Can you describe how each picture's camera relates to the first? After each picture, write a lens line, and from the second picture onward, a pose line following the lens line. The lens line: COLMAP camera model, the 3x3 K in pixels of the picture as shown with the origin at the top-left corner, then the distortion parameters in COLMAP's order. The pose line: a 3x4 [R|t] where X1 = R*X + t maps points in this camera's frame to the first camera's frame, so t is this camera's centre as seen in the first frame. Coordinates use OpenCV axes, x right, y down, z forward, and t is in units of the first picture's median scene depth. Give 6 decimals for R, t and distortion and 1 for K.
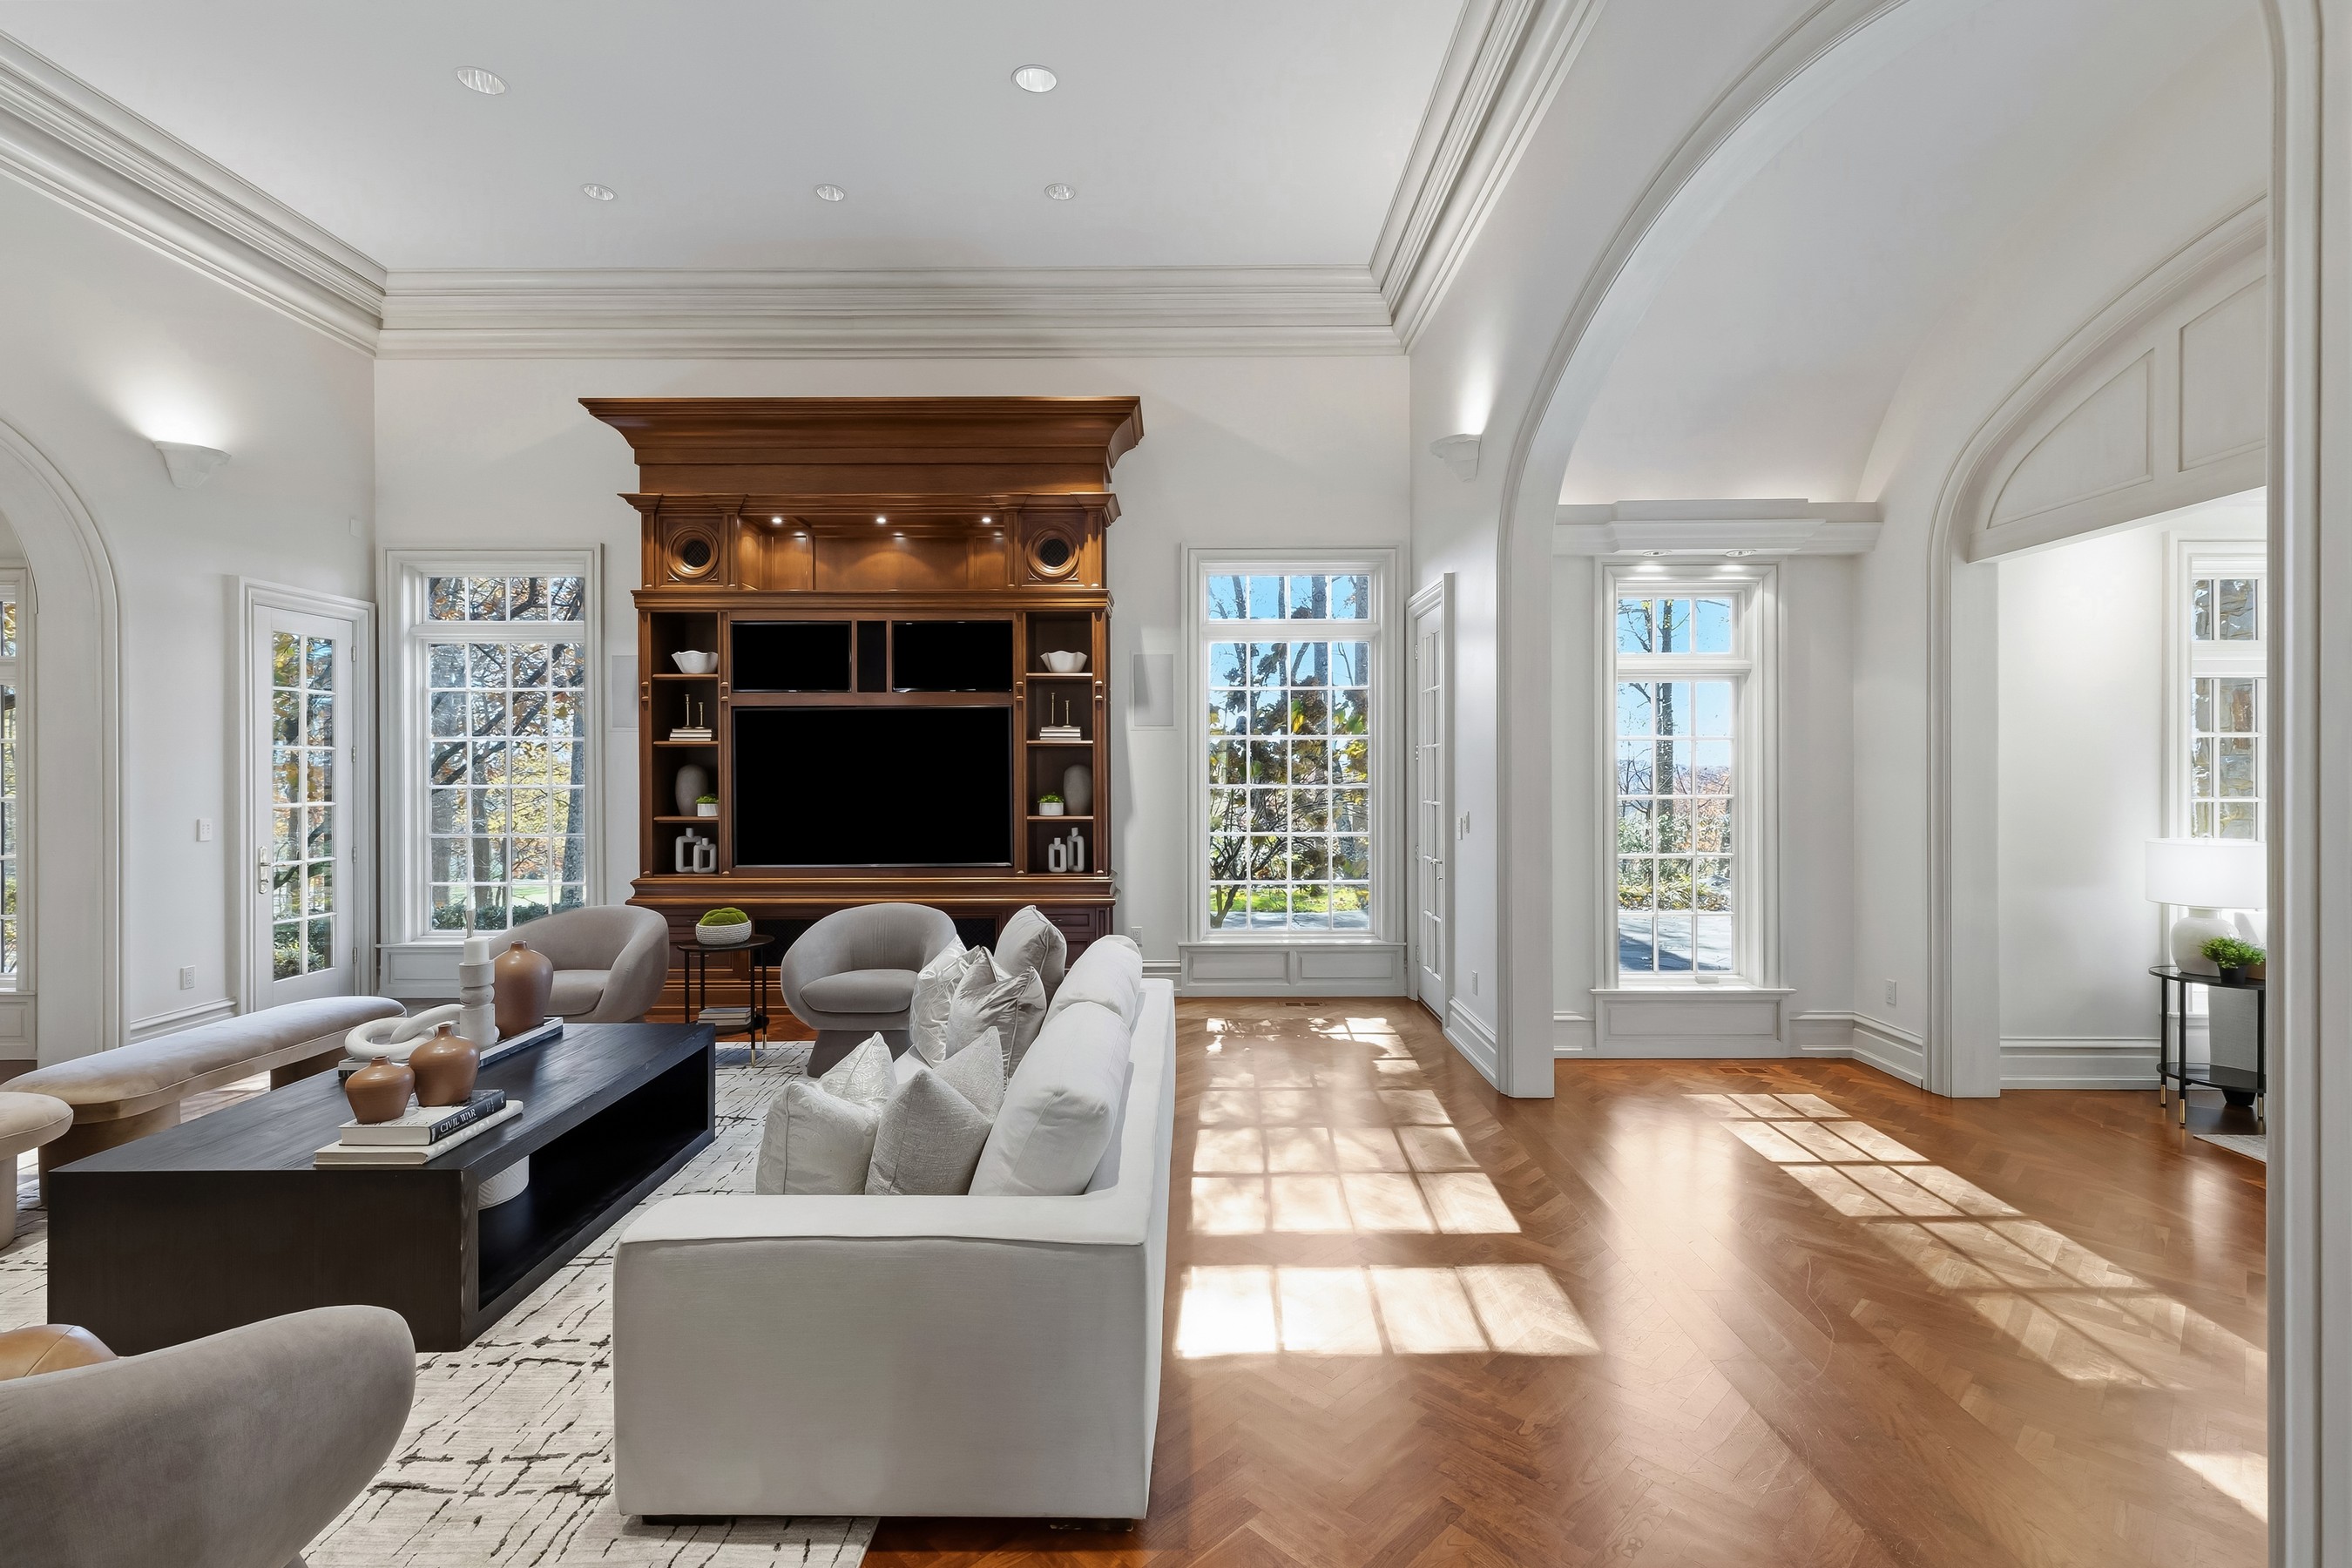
lens RADIAL K [[1057.5, 0, 1176.6], [0, 1057.5, 771.4], [0, 0, 1]] dist [0.006317, -0.002531]
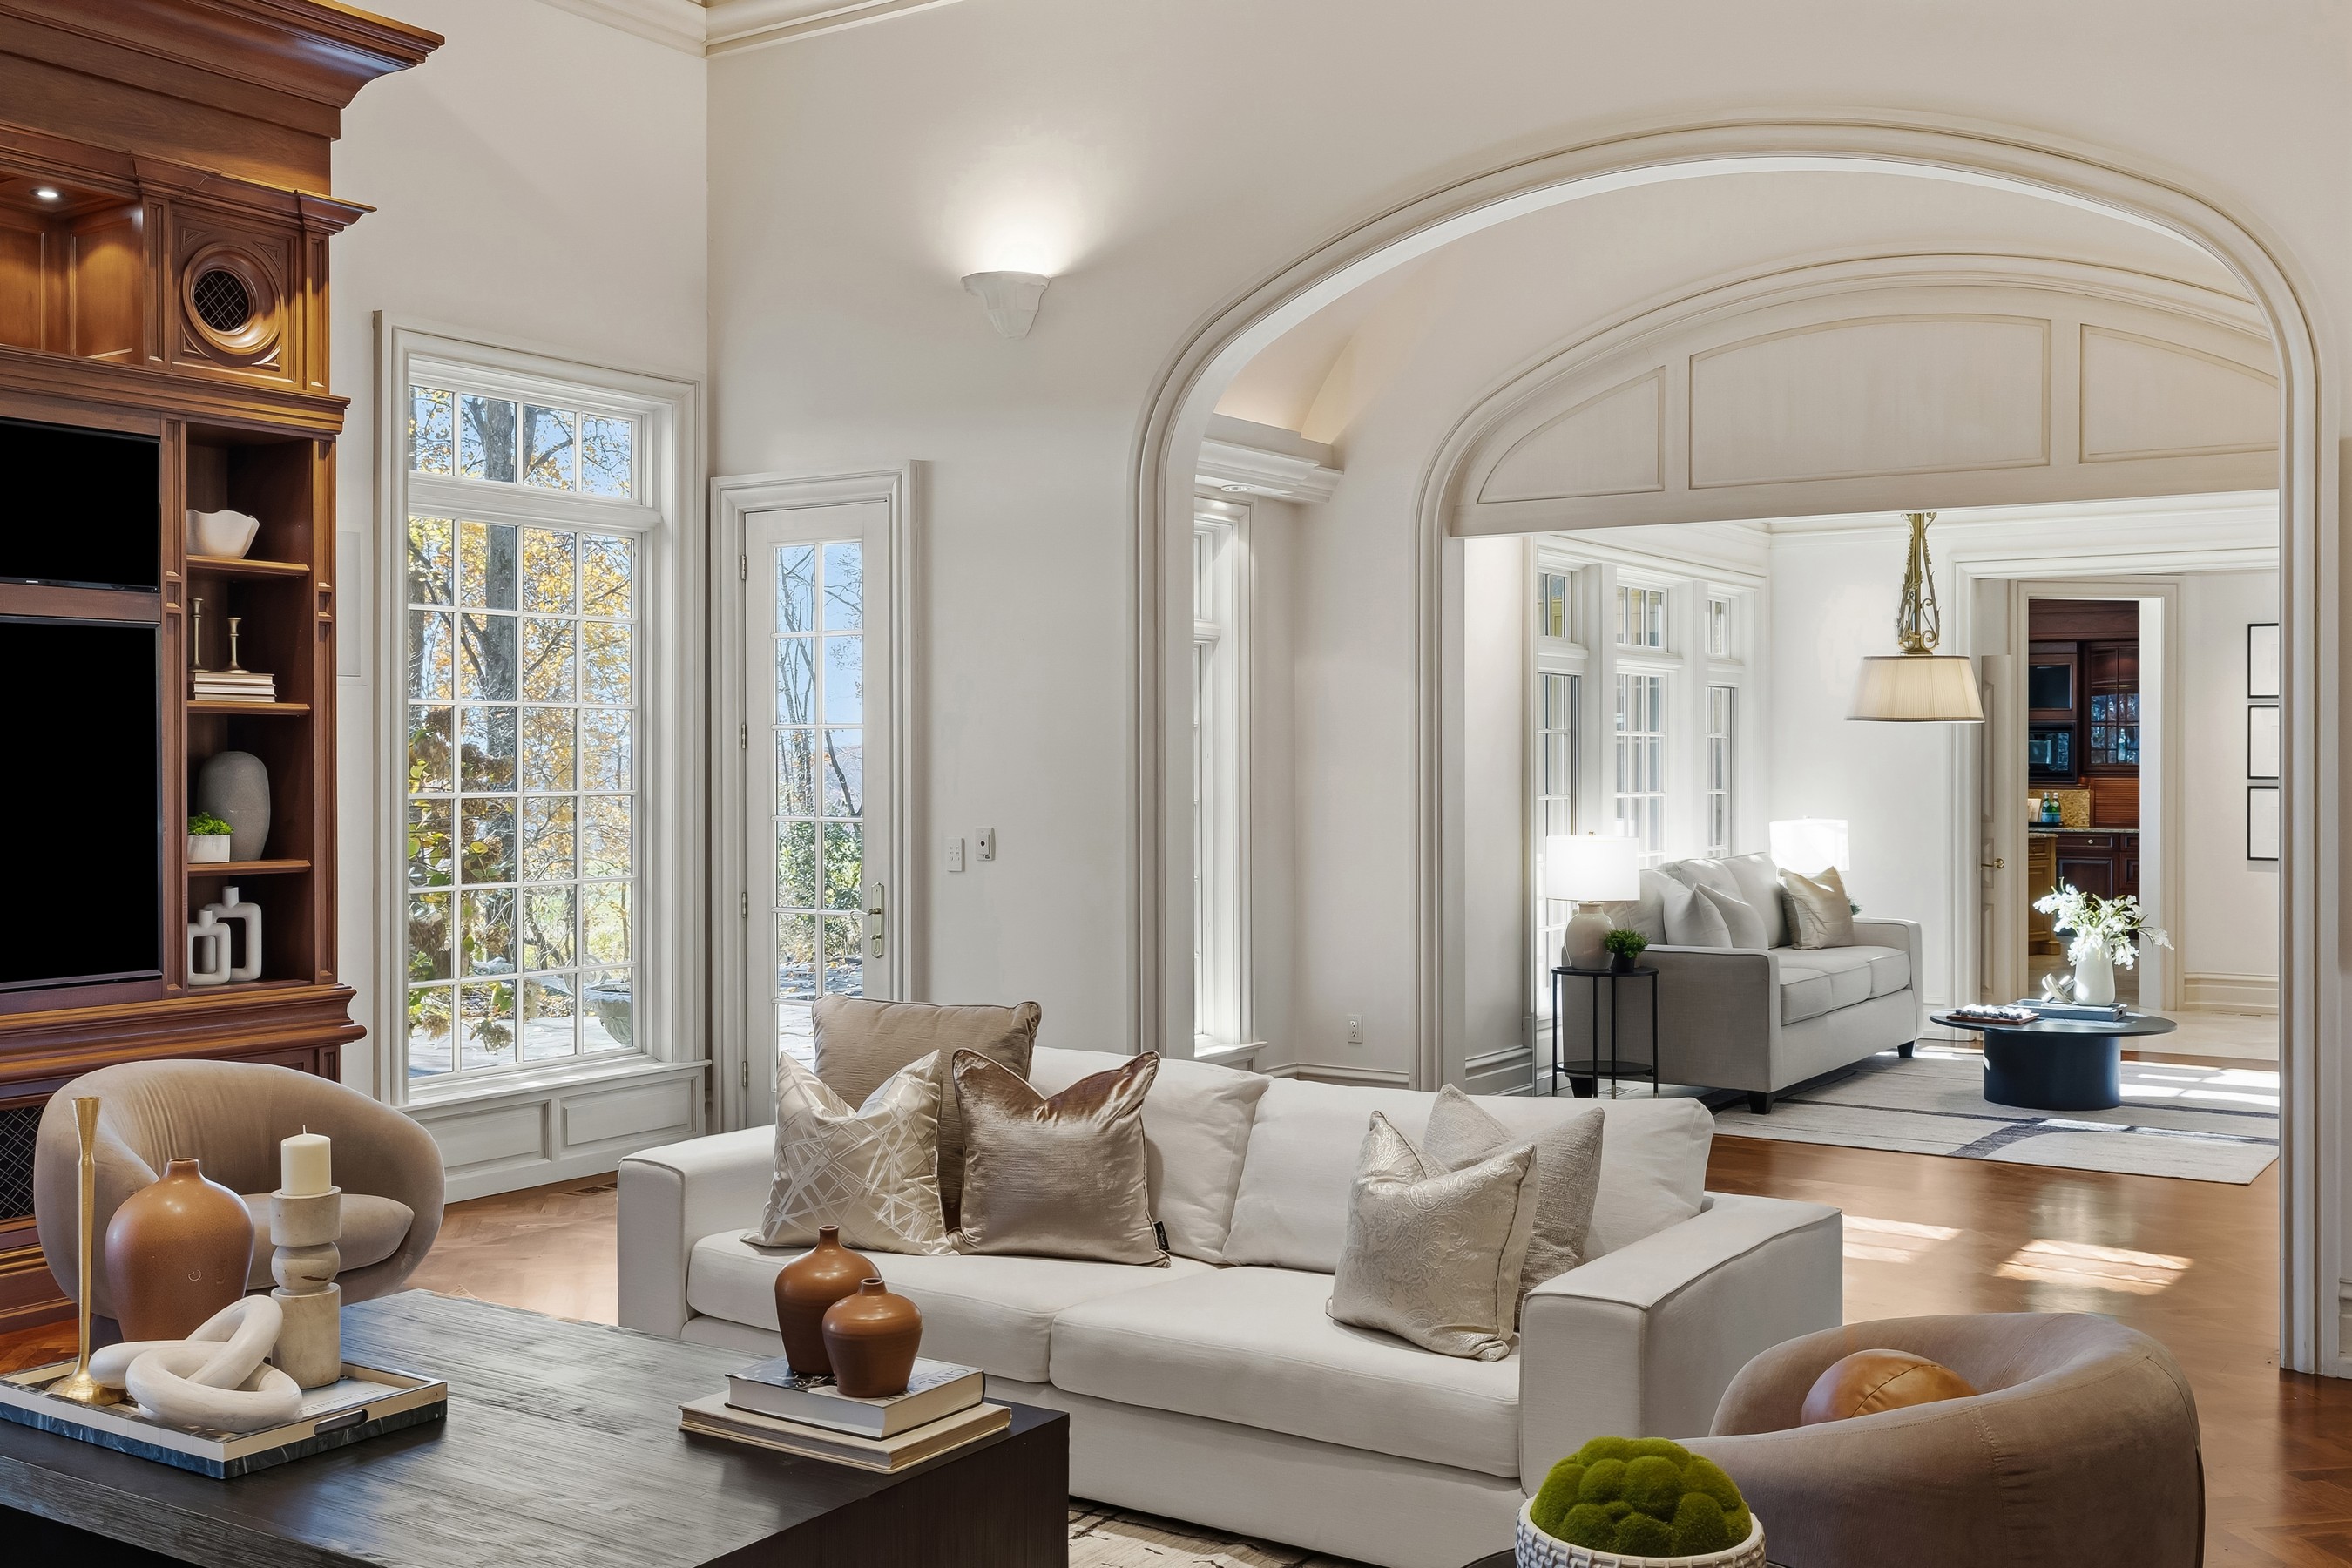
lens RADIAL K [[2256.2, 0, 1171.2], [0, 2256.2, 770.0], [0, 0, 1]] dist [0.000487, 0.000000]
pose [[0.555488, 0.001061, 0.831524, -0.719956], [0.001286, 0.999997, -0.002136, 0.004113], [-0.831524, 0.002256, 0.555485, 0.096806]]
